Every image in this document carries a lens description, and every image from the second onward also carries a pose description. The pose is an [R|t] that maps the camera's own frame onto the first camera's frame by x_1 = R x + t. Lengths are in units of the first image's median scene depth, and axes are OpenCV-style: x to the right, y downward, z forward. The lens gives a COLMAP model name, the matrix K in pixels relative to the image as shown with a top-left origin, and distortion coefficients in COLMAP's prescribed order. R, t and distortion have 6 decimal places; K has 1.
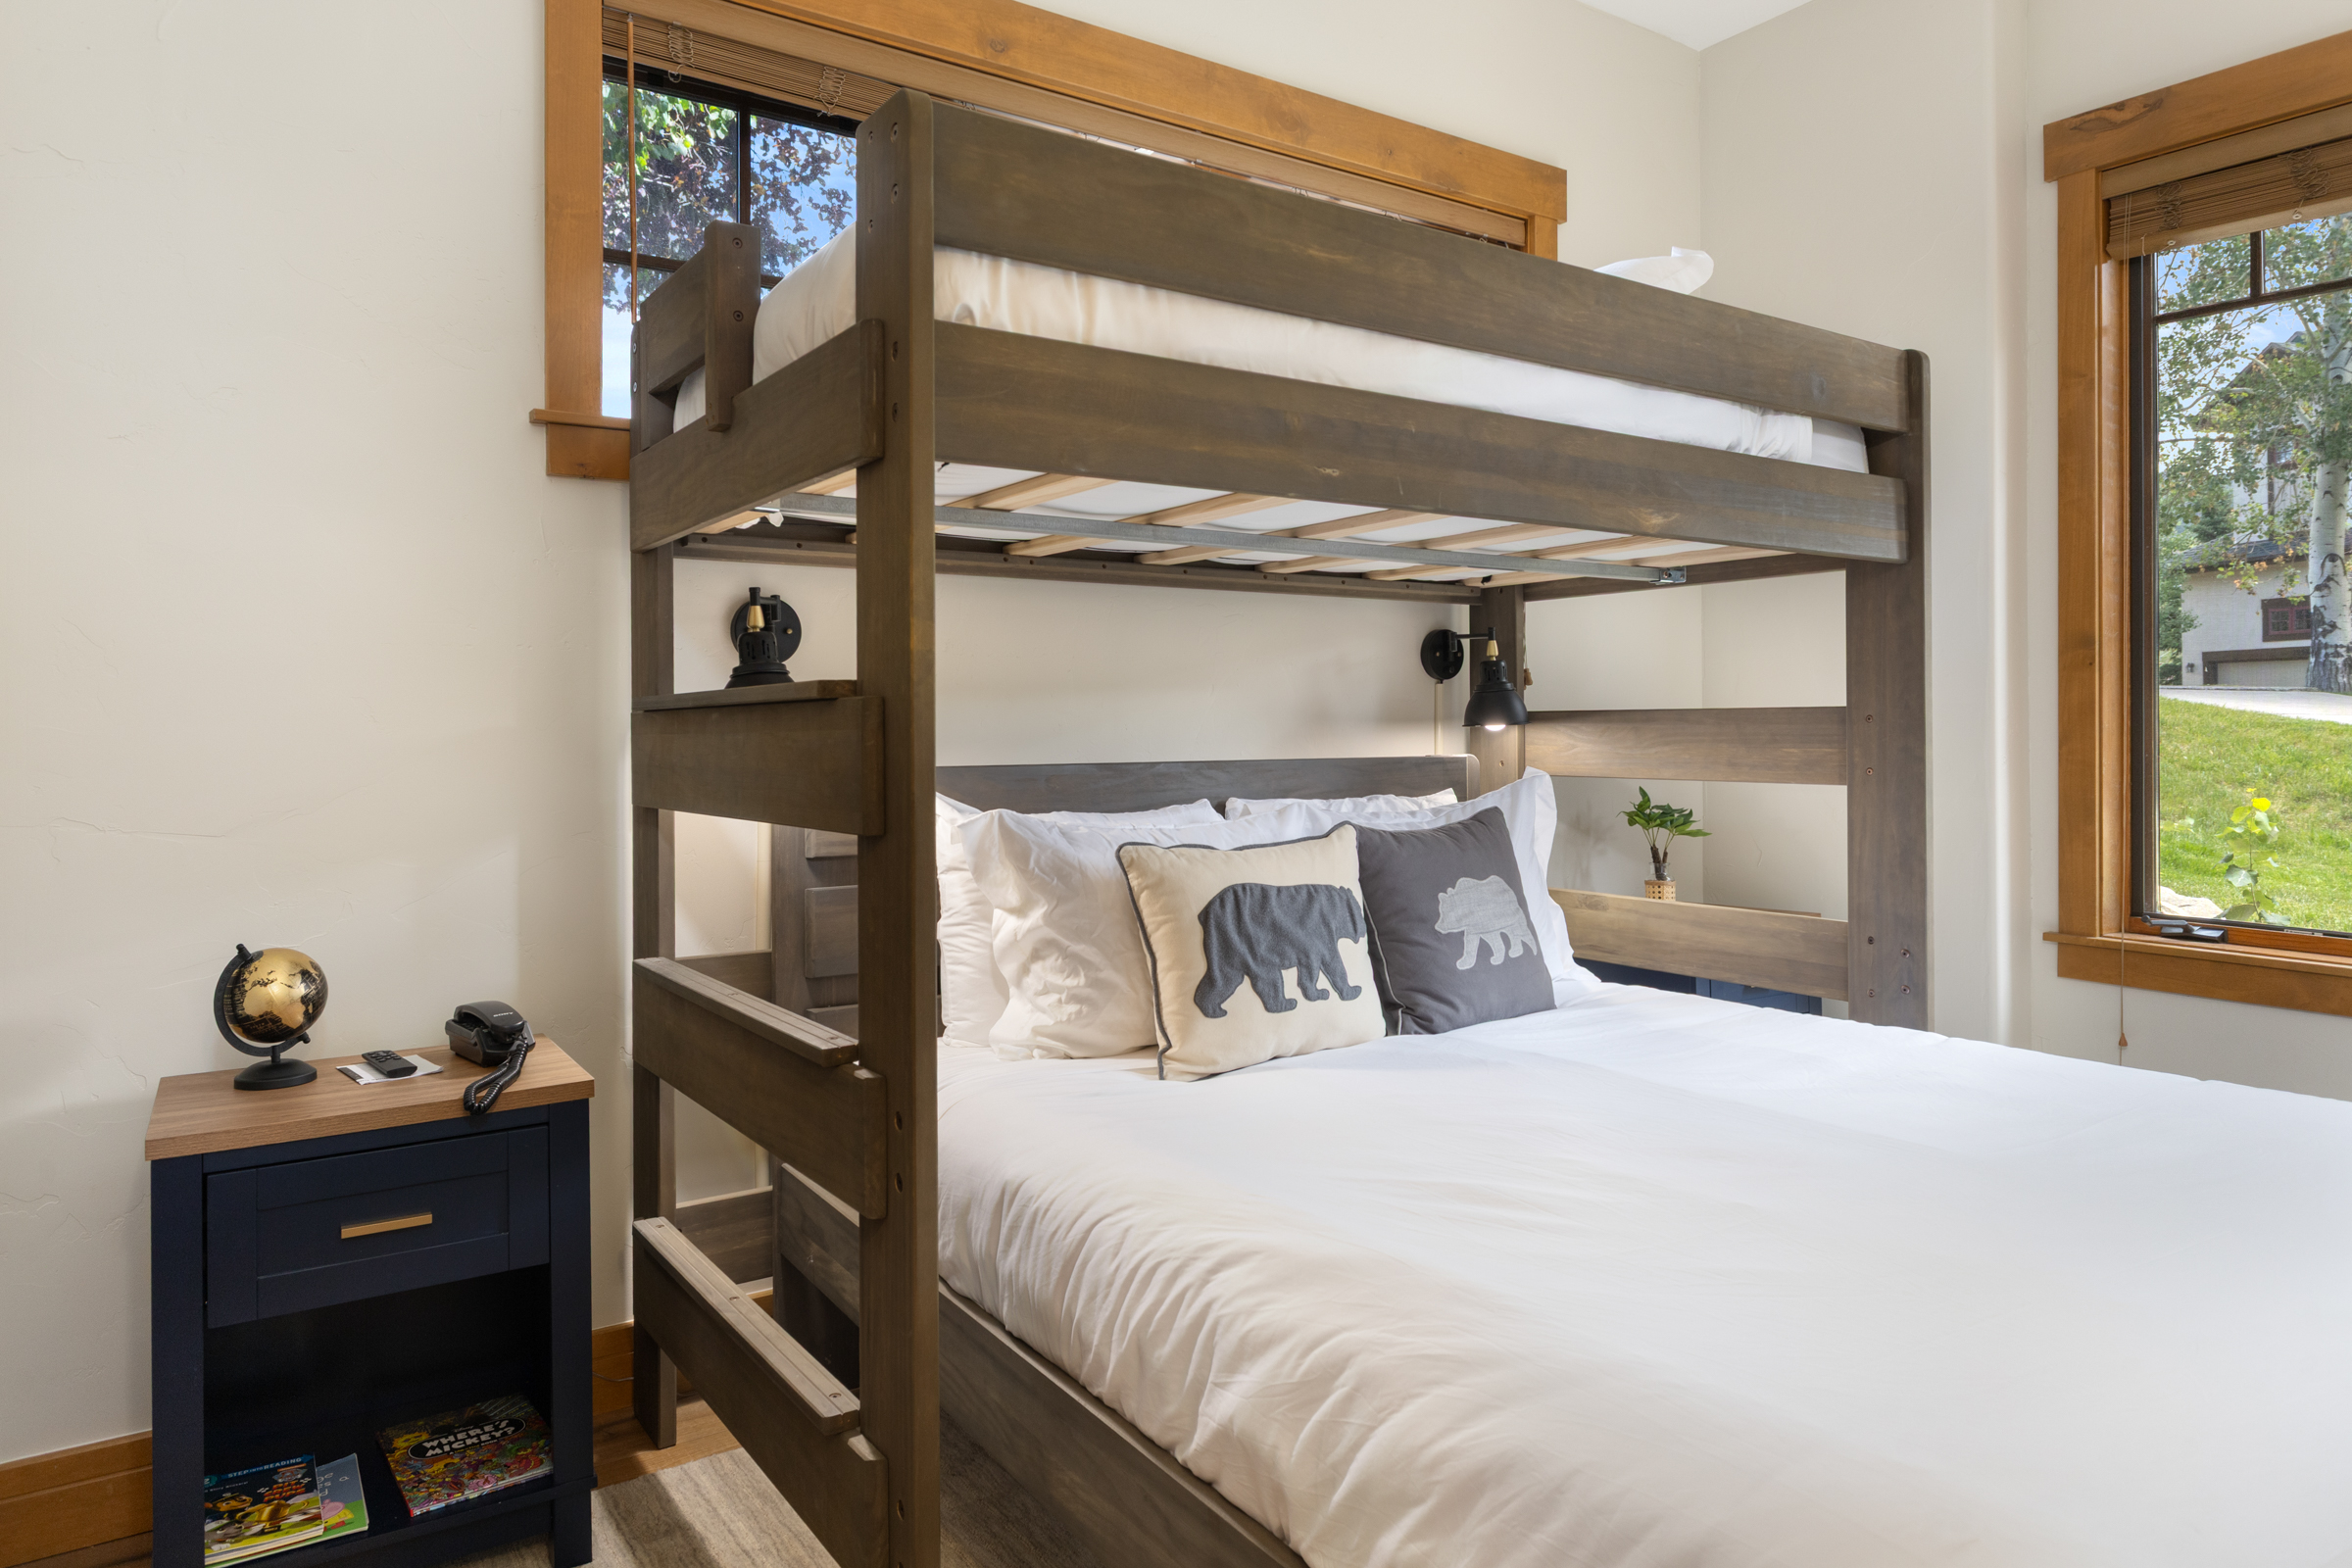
lens RADIAL K [[1481.6, 0, 1165.5], [0, 1481.6, 716.6], [0, 0, 1]] dist [0.003343, 0.000605]
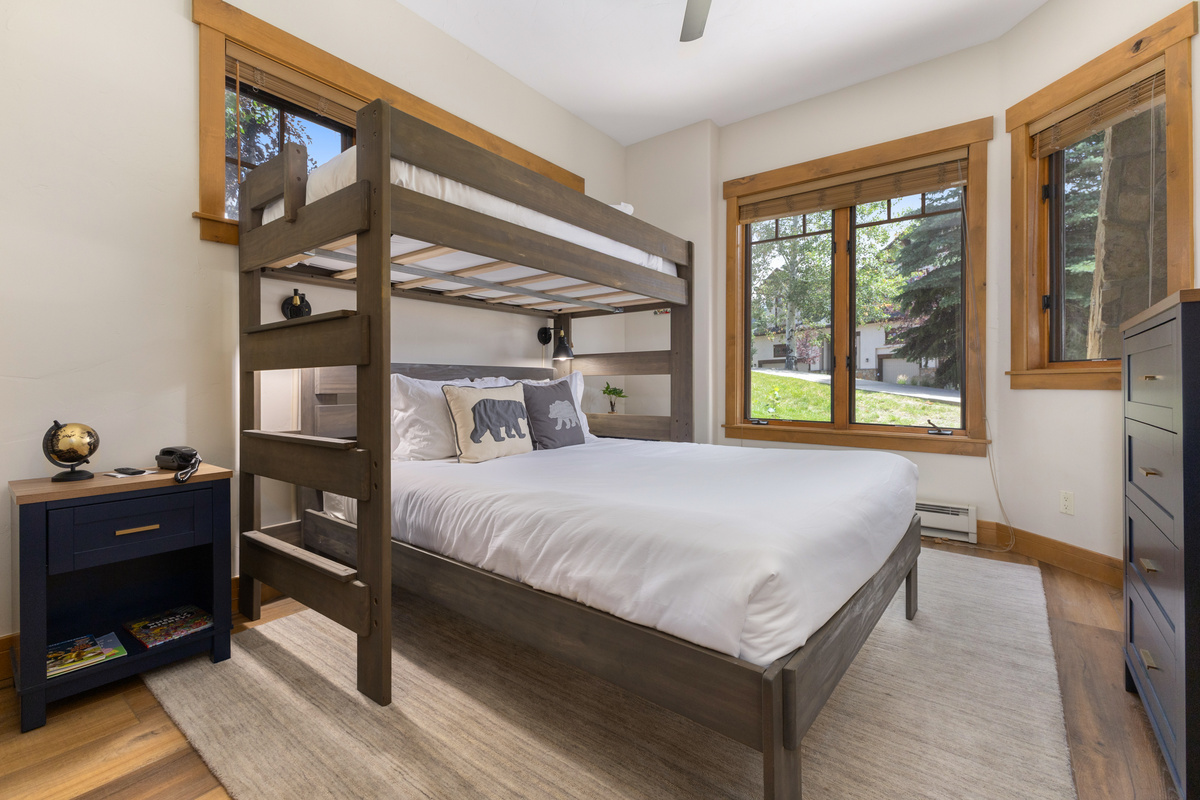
lens RADIAL K [[527.6, 0, 598.7], [0, 527.6, 383.6], [0, 0, 1]] dist [0.012009, 0.000004]
pose [[0.950109, 0.004063, 0.311890, -0.062297], [-0.005585, 0.999976, 0.003989, 0.076875], [-0.311867, -0.005532, 0.950110, -0.062773]]
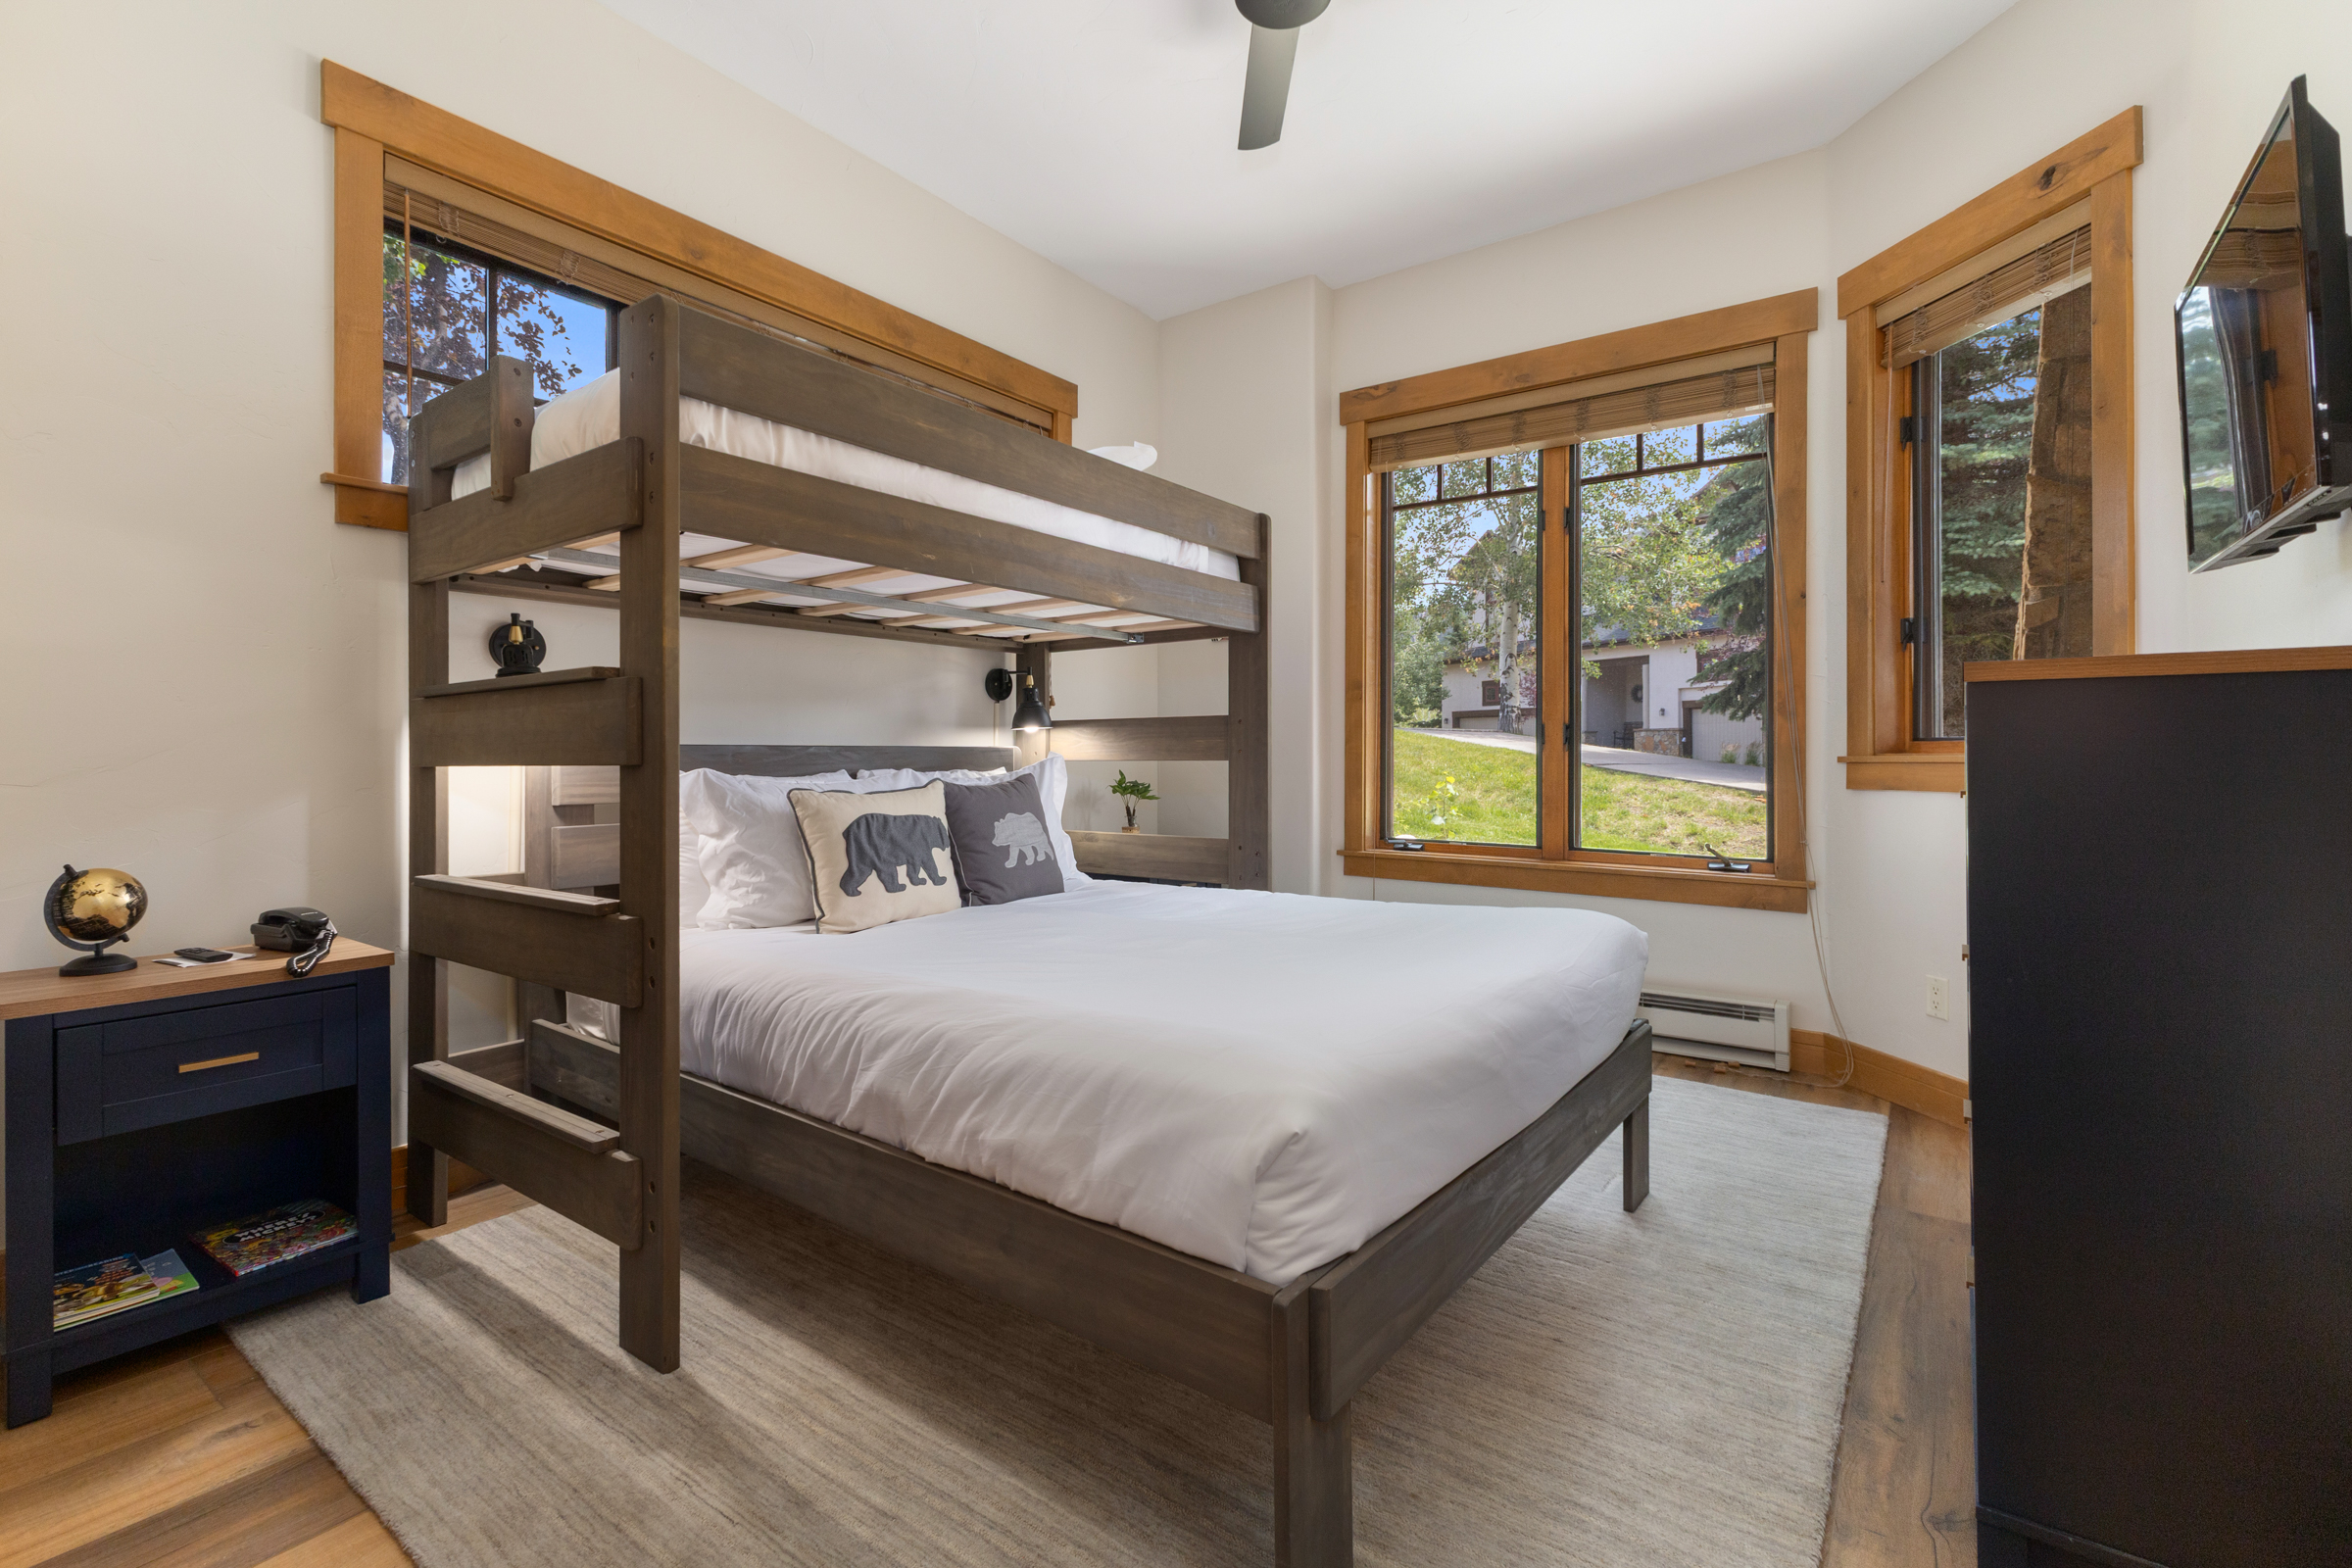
lens RADIAL K [[1049.7, 0, 1165.3], [0, 1049.7, 752.7], [0, 0, 1]] dist [0.014007, -0.000819]
pose [[0.943324, 0.004523, 0.331842, -0.025179], [-0.005186, 0.999986, 0.001113, 0.044027], [-0.331832, -0.002771, 0.943334, -0.170771]]
